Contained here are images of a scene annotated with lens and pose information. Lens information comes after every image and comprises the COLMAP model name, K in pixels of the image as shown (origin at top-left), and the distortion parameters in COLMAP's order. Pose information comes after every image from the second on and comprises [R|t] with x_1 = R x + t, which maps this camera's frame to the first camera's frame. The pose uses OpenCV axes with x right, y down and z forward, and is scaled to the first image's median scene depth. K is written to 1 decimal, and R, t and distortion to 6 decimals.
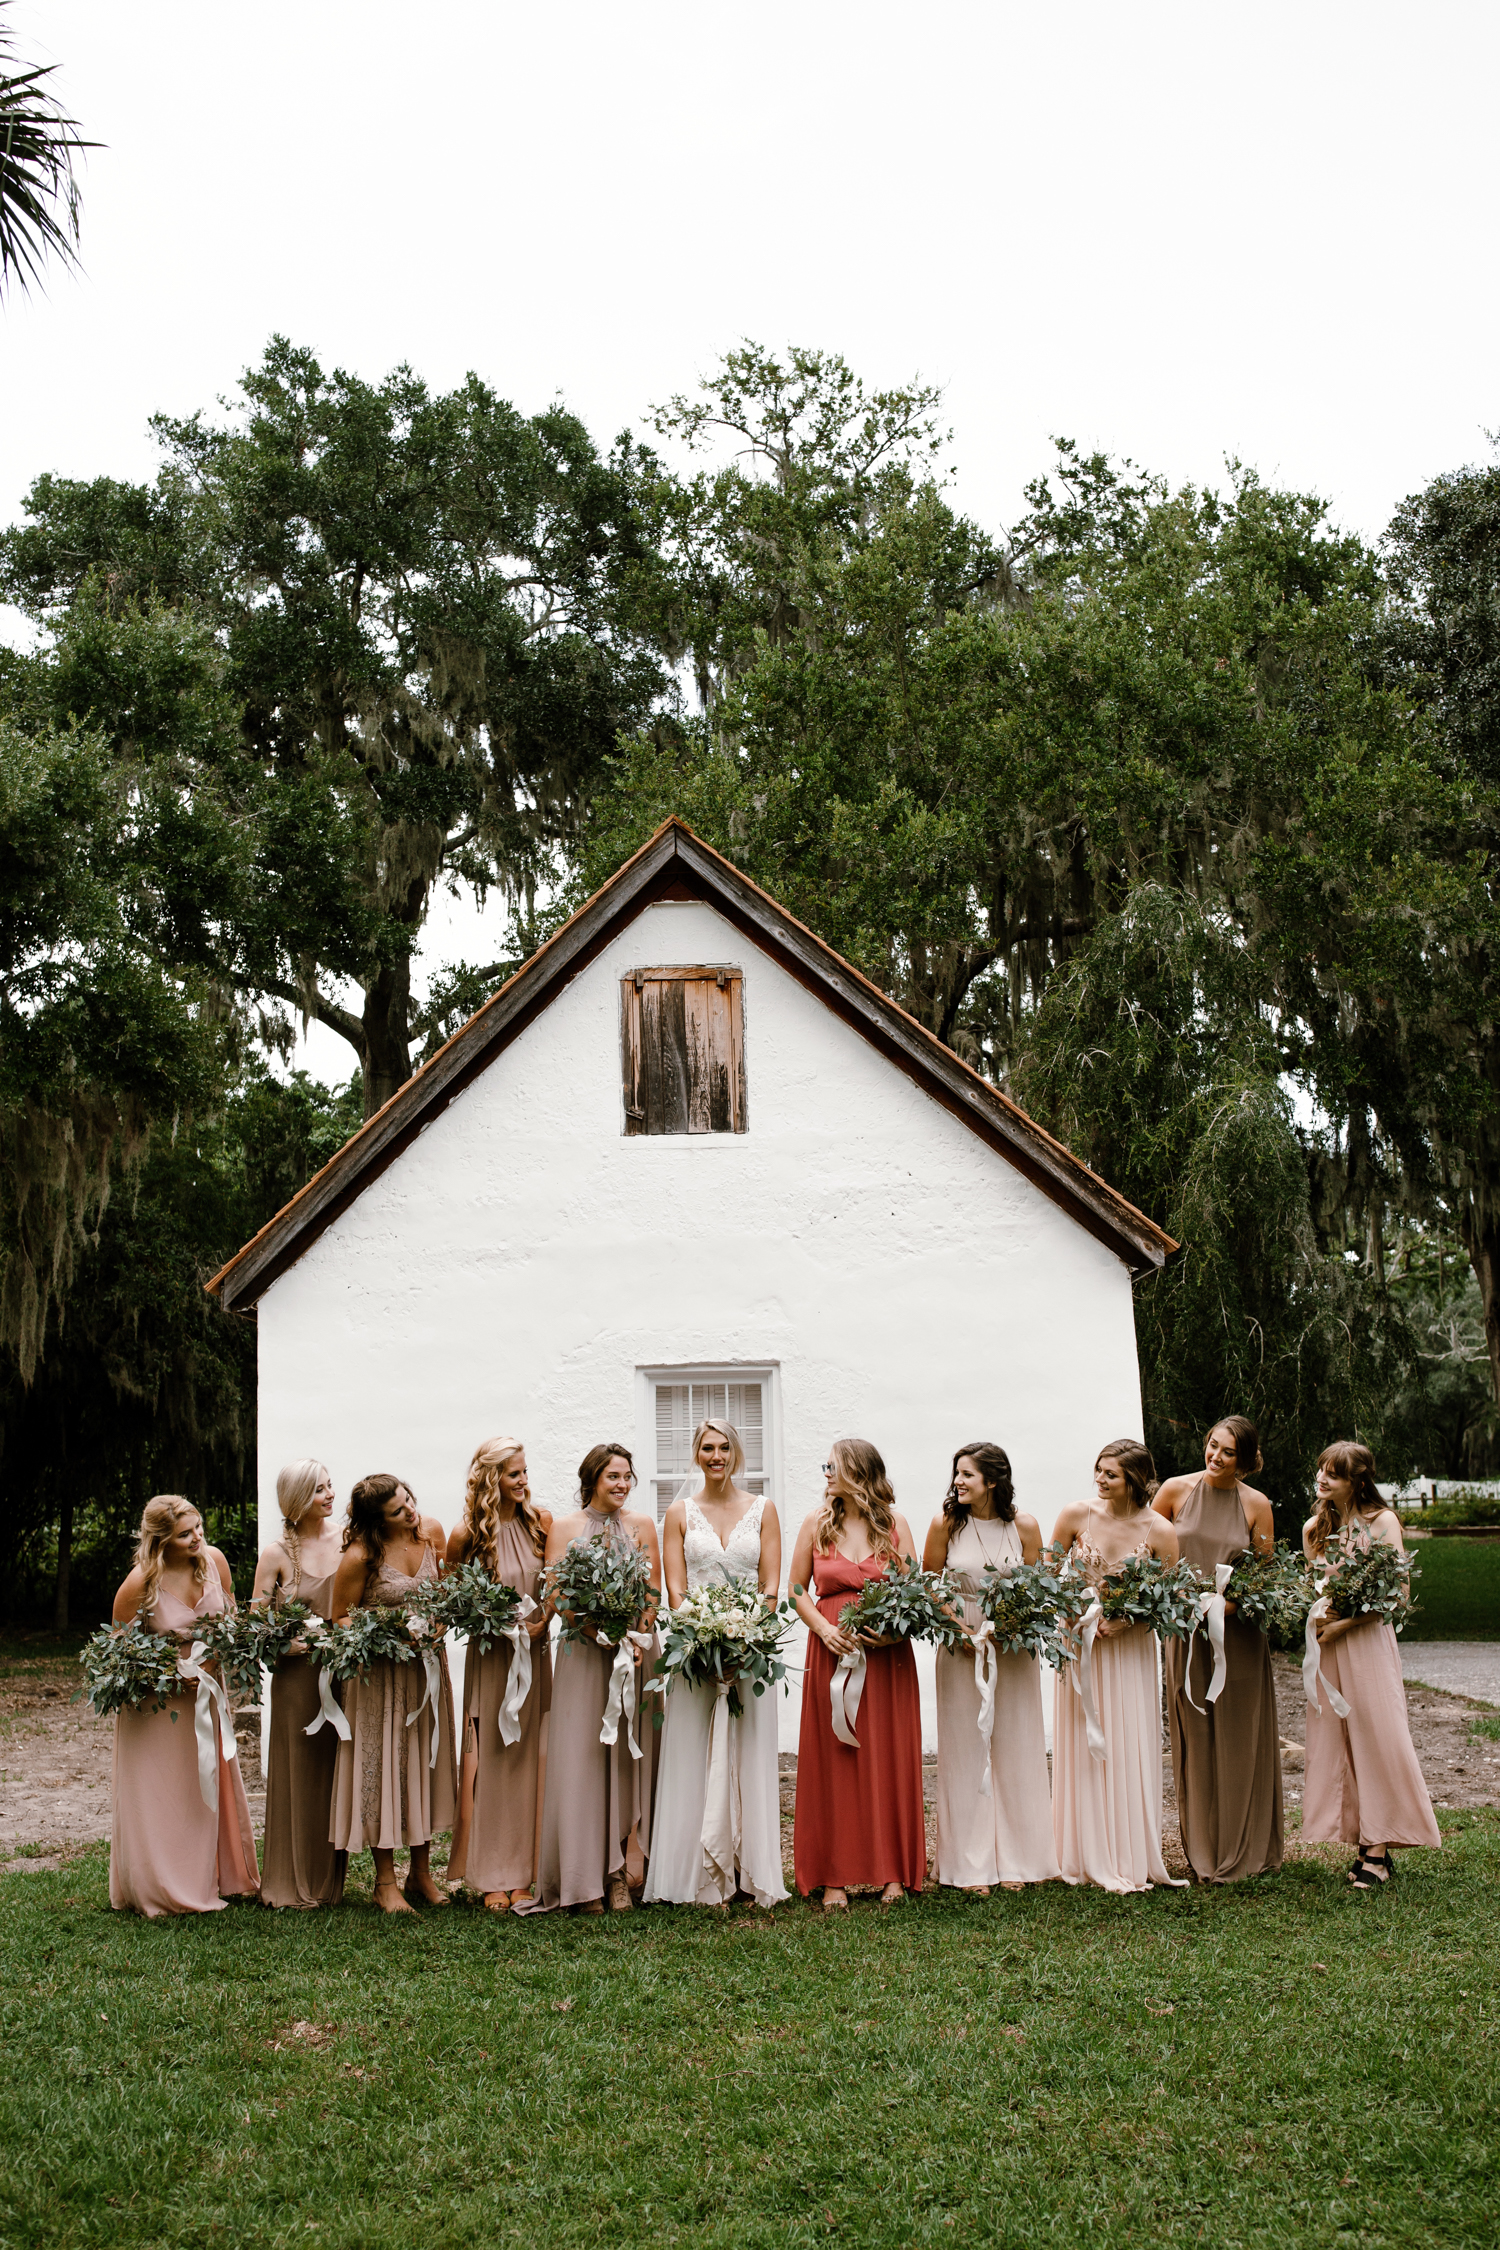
lens RADIAL K [[2187.3, 0, 742.4], [0, 2187.3, 1131.6], [0, 0, 1]] dist [-0.003381, -0.018287]
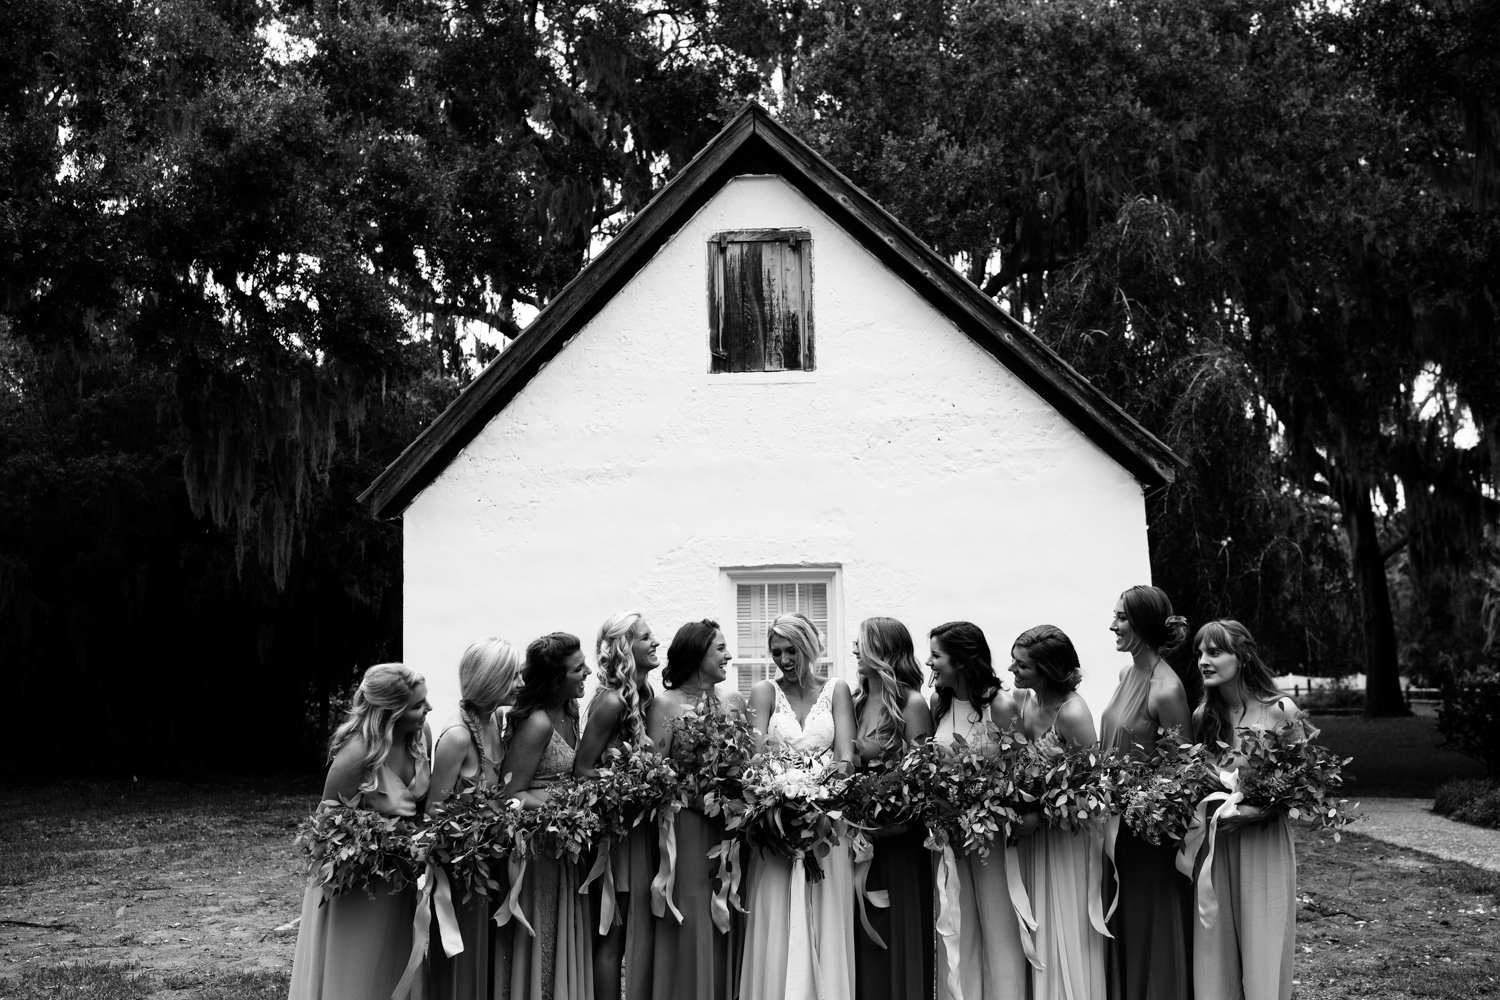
lens RADIAL K [[1458.2, 0, 750.0], [0, 1458.2, 500.0], [0, 0, 1]] dist [-0.003381, -0.018287]
pose [[0.998864, 0.001927, -0.047603, 0.004819], [-0.000013, 0.999193, 0.040172, 0.038079], [0.047642, -0.040126, 0.998058, 0.210078]]
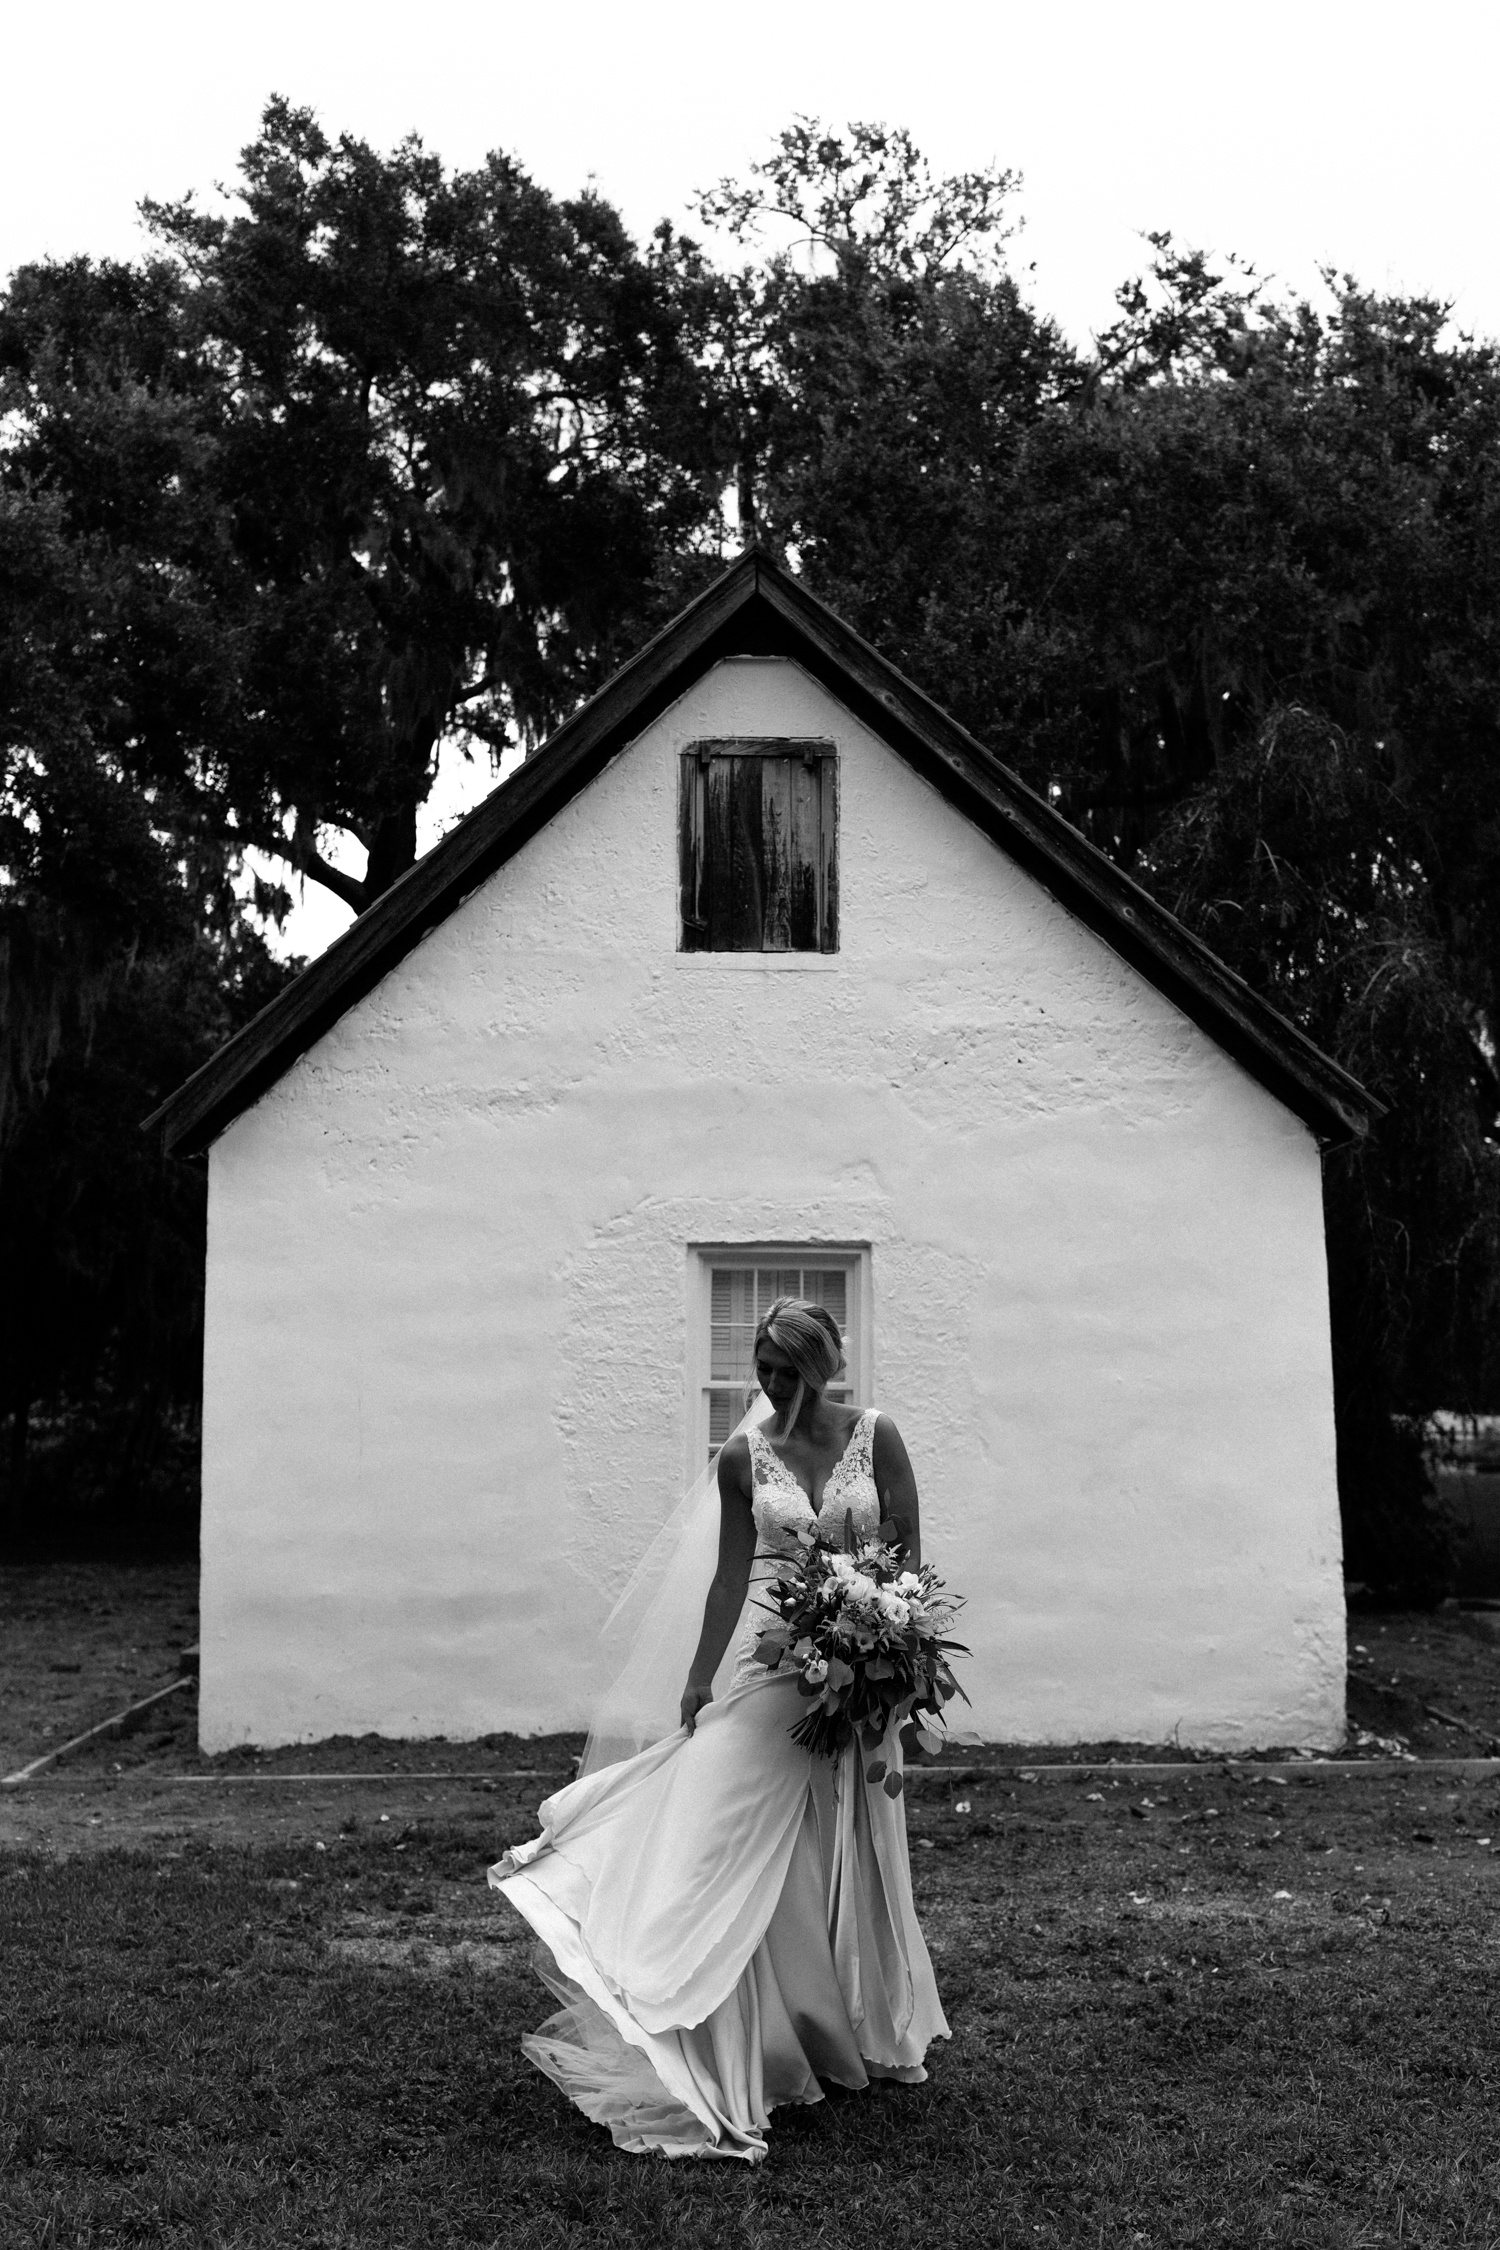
lens RADIAL K [[2188.1, 0, 743.1], [0, 2188.1, 1127.8], [0, 0, 1]] dist [0.009704, 0.002917]
pose [[0.999545, 0.030160, 0.000318, -0.029530], [-0.030151, 0.998816, 0.038166, 0.033939], [0.000833, -0.038159, 0.999271, 0.208724]]
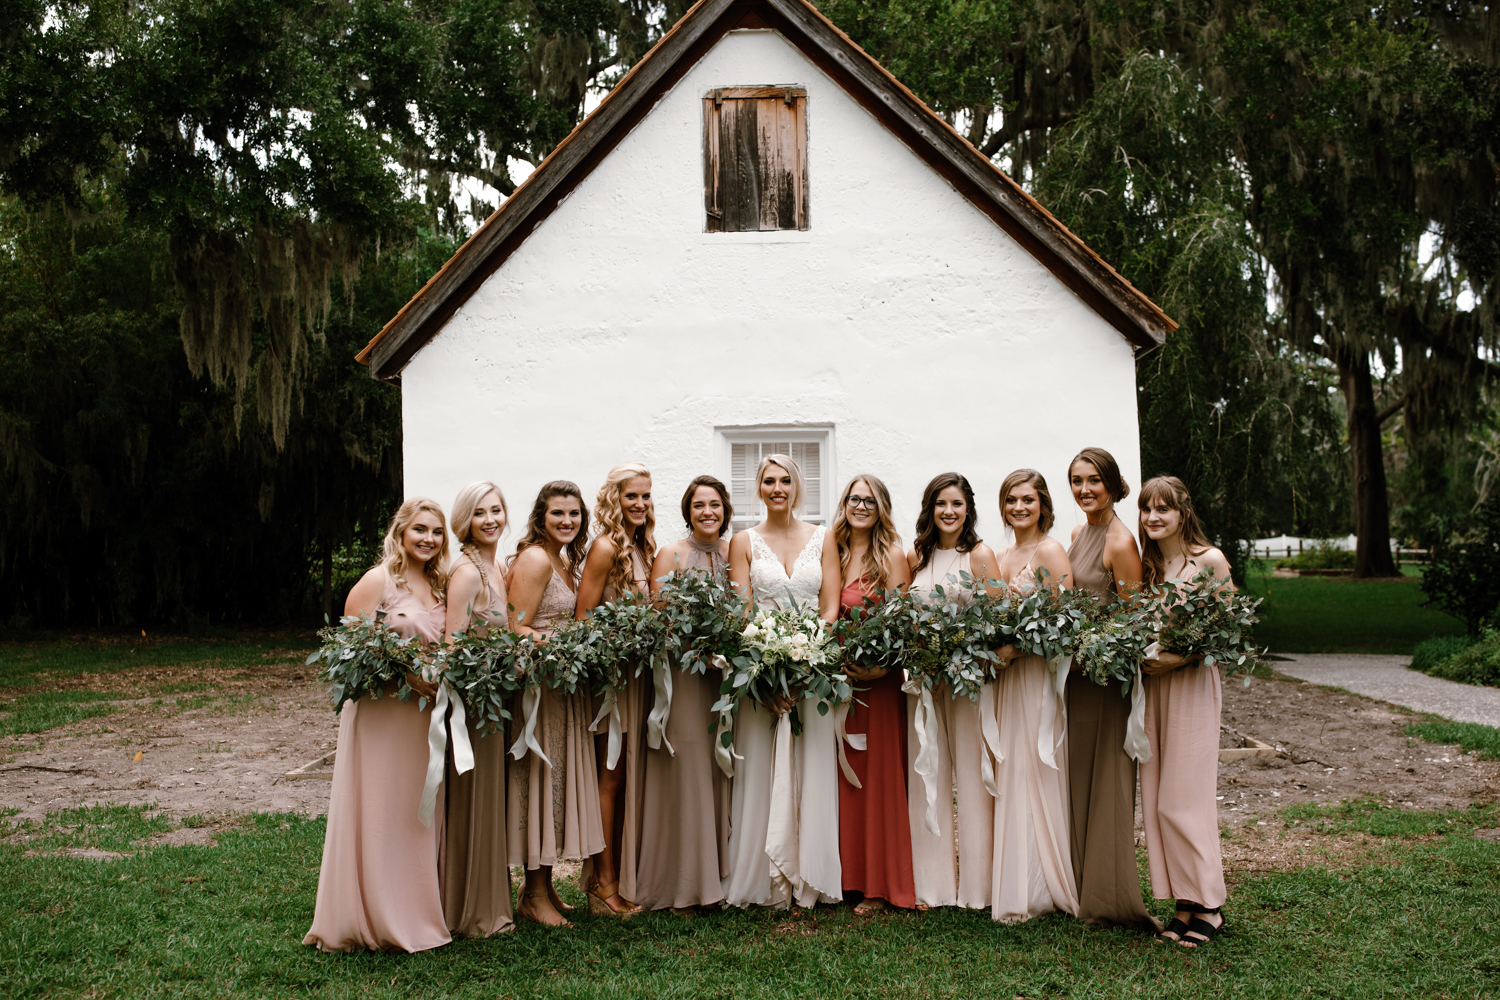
lens RADIAL K [[1462.1, 0, 750.5], [0, 1462.1, 506.2], [0, 0, 1]] dist [-0.004170, -0.012638]
pose [[0.998887, 0.009066, -0.046280, 0.008129], [-0.002563, 0.990333, 0.138685, 0.038136], [0.047090, -0.138412, 0.989255, 0.196728]]
